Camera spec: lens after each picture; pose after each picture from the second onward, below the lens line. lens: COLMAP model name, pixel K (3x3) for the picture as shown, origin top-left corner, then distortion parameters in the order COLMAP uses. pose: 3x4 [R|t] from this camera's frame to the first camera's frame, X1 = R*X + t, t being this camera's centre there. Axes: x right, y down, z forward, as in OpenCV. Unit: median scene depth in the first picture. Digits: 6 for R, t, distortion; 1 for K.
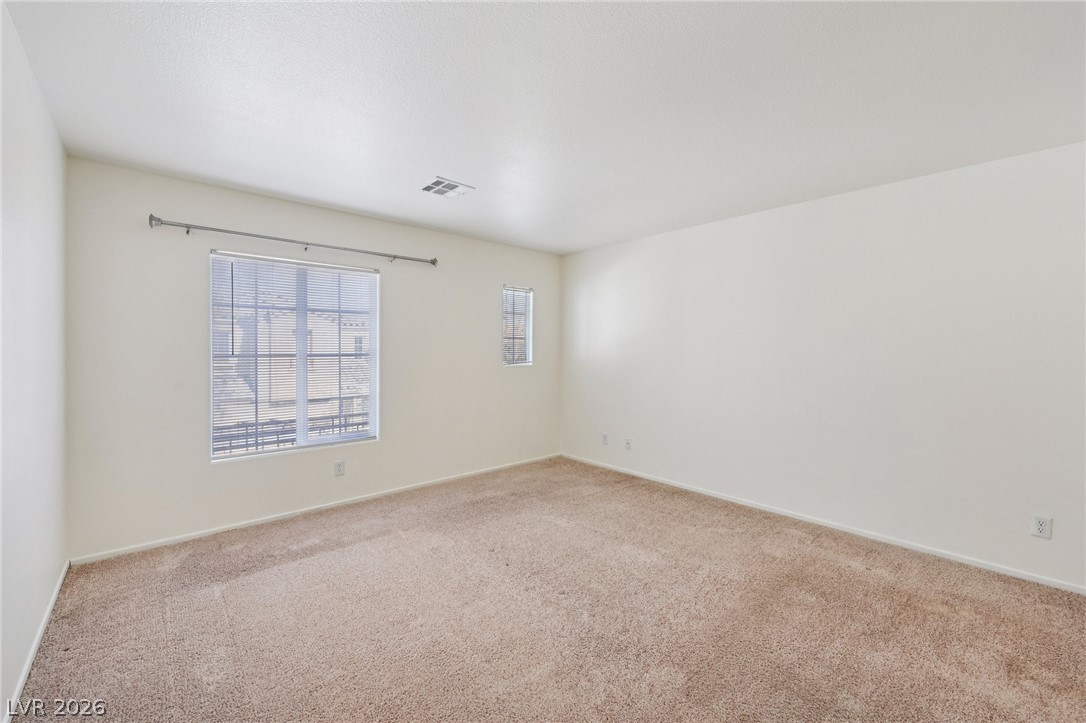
lens RADIAL K [[435.8, 0, 542.4], [0, 435.8, 355.3], [0, 0, 1]] dist [-0.004264, 0.000633]
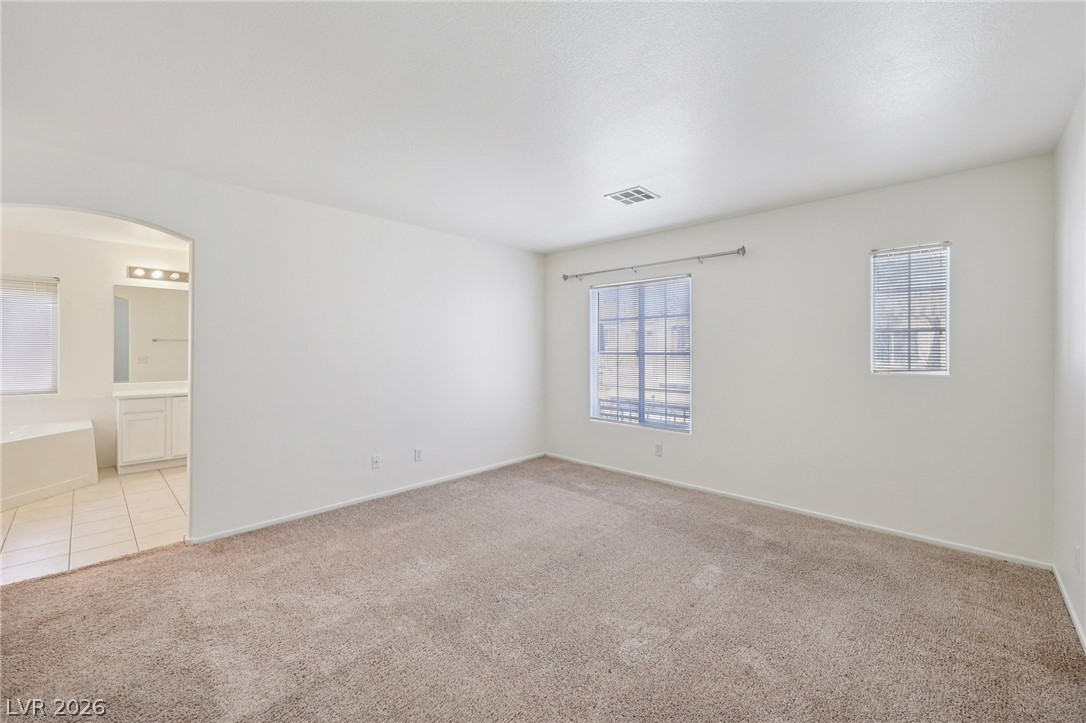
lens RADIAL K [[435.8, 0, 544.1], [0, 435.8, 350.8], [0, 0, 1]] dist [-0.004264, 0.000633]
pose [[0.085344, 0.000727, -0.996351, 0.644302], [-0.012464, 0.999922, -0.000338, -0.003817], [0.996274, 0.012447, 0.085346, 0.553105]]
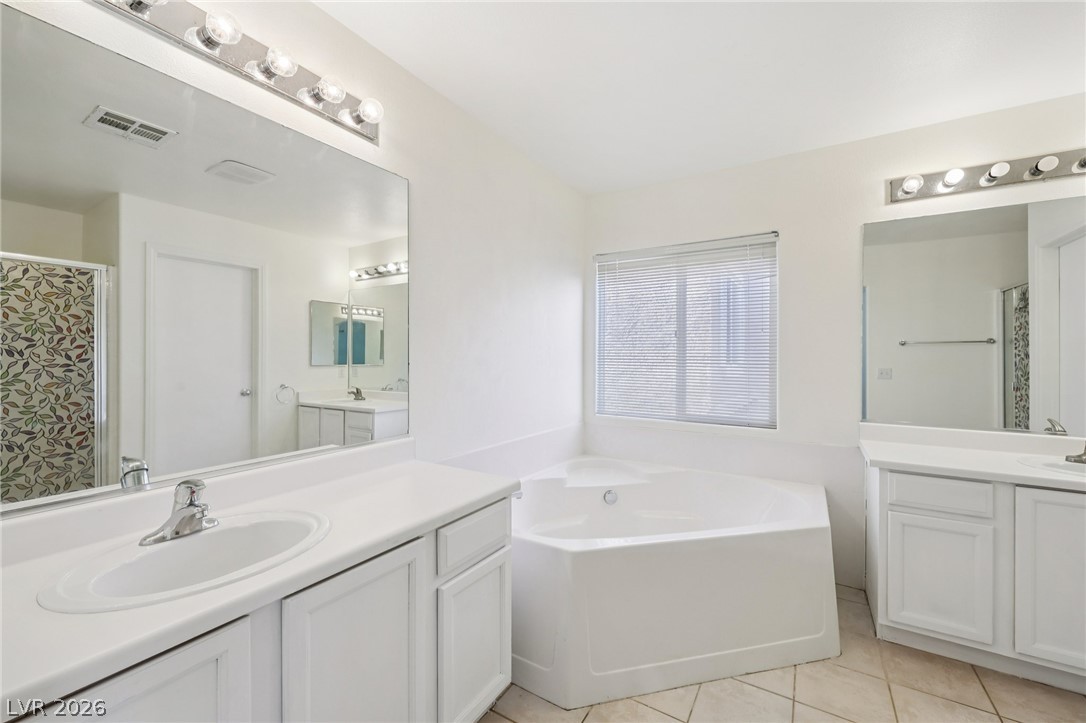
lens RADIAL K [[435.8, 0, 543.7], [0, 435.8, 357.9], [0, 0, 1]] dist [-0.004264, 0.000633]
pose [[-0.959359, -0.003043, -0.282172, 0.366272], [-0.004086, 0.999987, 0.003108, 0.001527], [0.282159, 0.004134, -0.959359, 0.304808]]
